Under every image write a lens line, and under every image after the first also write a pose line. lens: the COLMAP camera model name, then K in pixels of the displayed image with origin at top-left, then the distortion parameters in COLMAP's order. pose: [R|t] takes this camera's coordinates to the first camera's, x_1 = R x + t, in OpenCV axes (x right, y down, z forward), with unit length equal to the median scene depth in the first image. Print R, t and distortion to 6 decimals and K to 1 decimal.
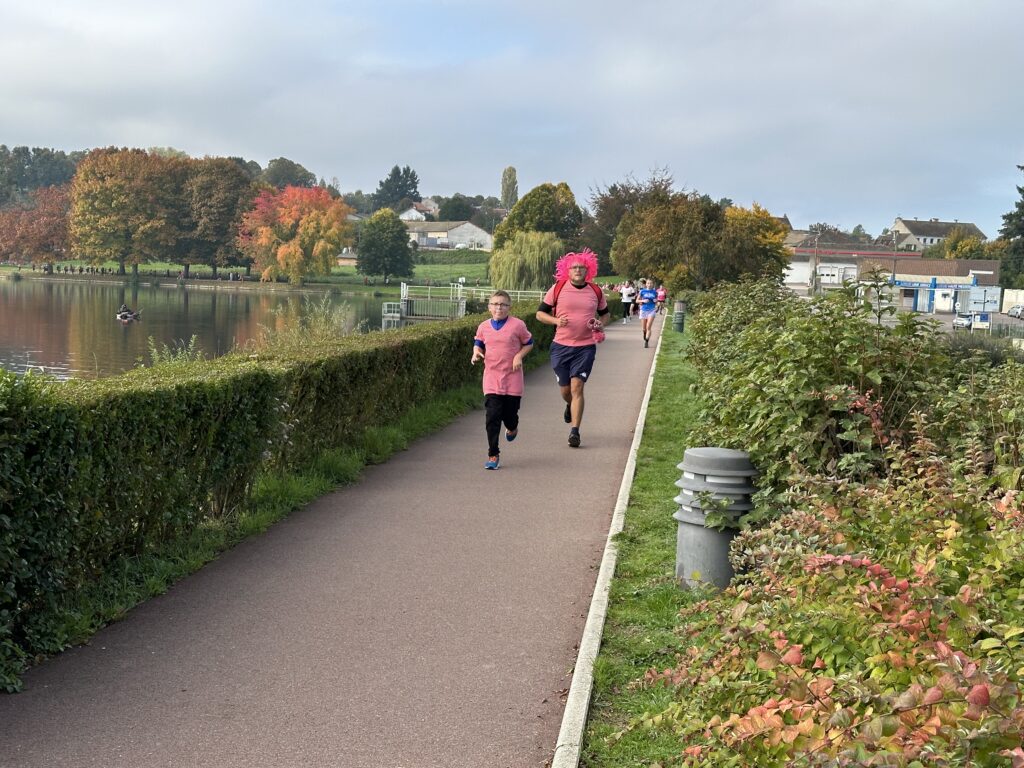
lens RADIAL K [[1385.9, 0, 509.1], [0, 1385.9, 376.4], [0, 0, 1]] dist [0.183231, -0.318073]
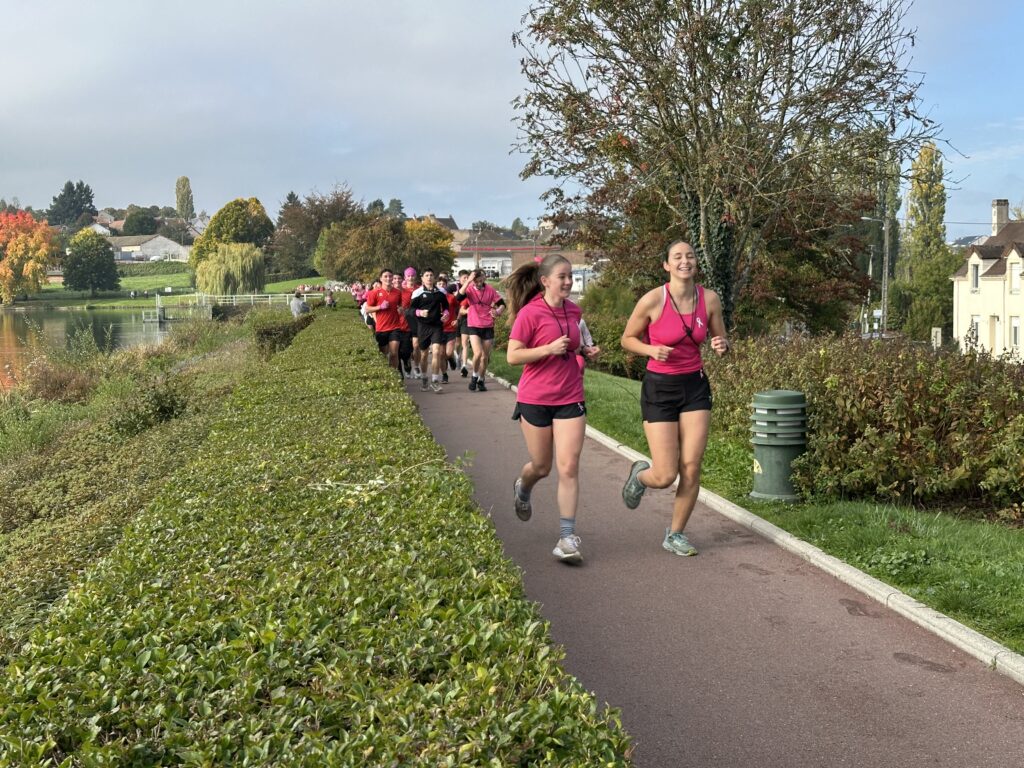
lens RADIAL K [[1385.9, 0, 501.5], [0, 1385.9, 378.8], [0, 0, 1]] dist [0.175084, -0.267869]
pose [[0.972437, -0.076525, 0.220252, -0.072531], [0.075895, 0.997051, 0.011336, 0.022798], [-0.220470, 0.005692, 0.975377, -0.381322]]
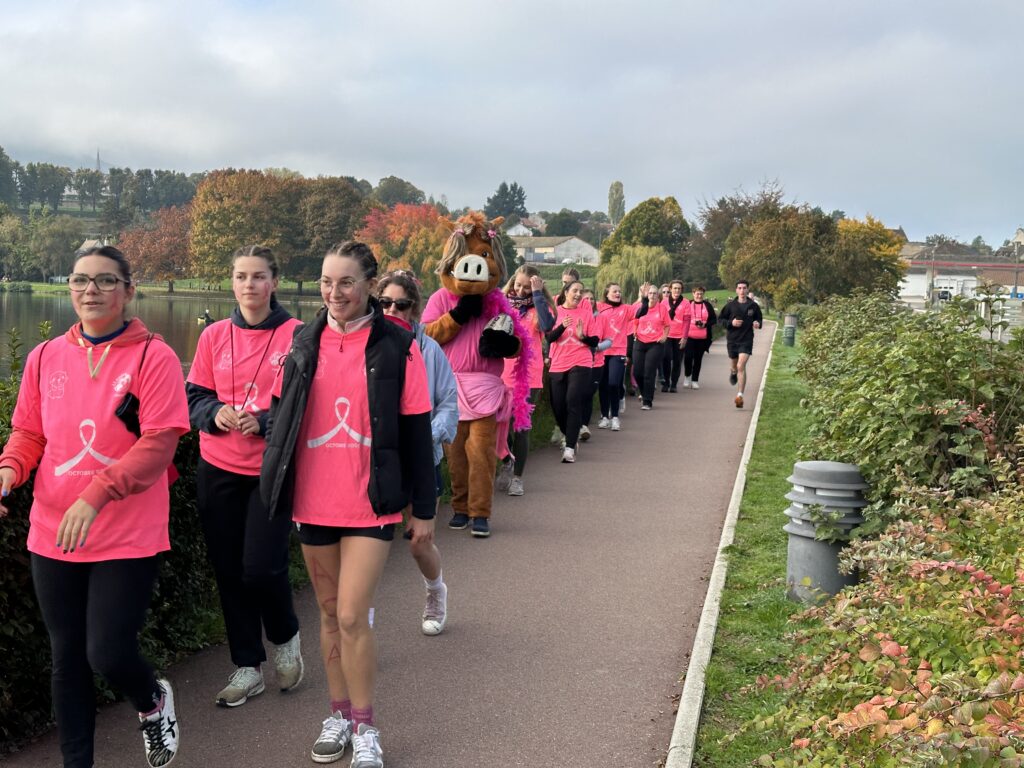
lens RADIAL K [[1386.8, 0, 502.0], [0, 1386.8, 358.2], [0, 0, 1]] dist [0.178375, -0.292590]
pose [[0.996649, -0.001383, -0.081787, -0.000191], [-0.000560, 0.999718, -0.023724, 0.000040], [0.081797, 0.023690, 0.996367, -0.002348]]
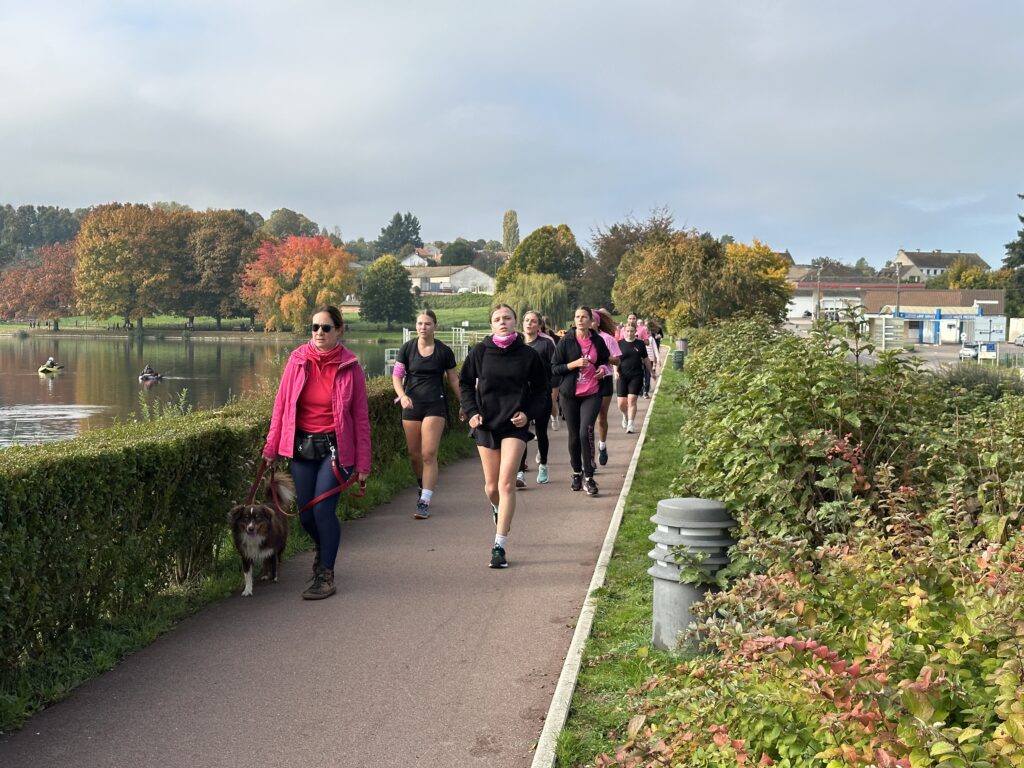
lens RADIAL K [[1387.0, 0, 500.1], [0, 1387.0, 376.4], [0, 0, 1]] dist [0.176120, -0.288842]
pose [[0.999542, -0.028315, -0.010677, 0.002113], [0.027973, 0.999132, -0.030881, -0.000407], [0.011542, 0.030569, 0.999466, 0.003170]]
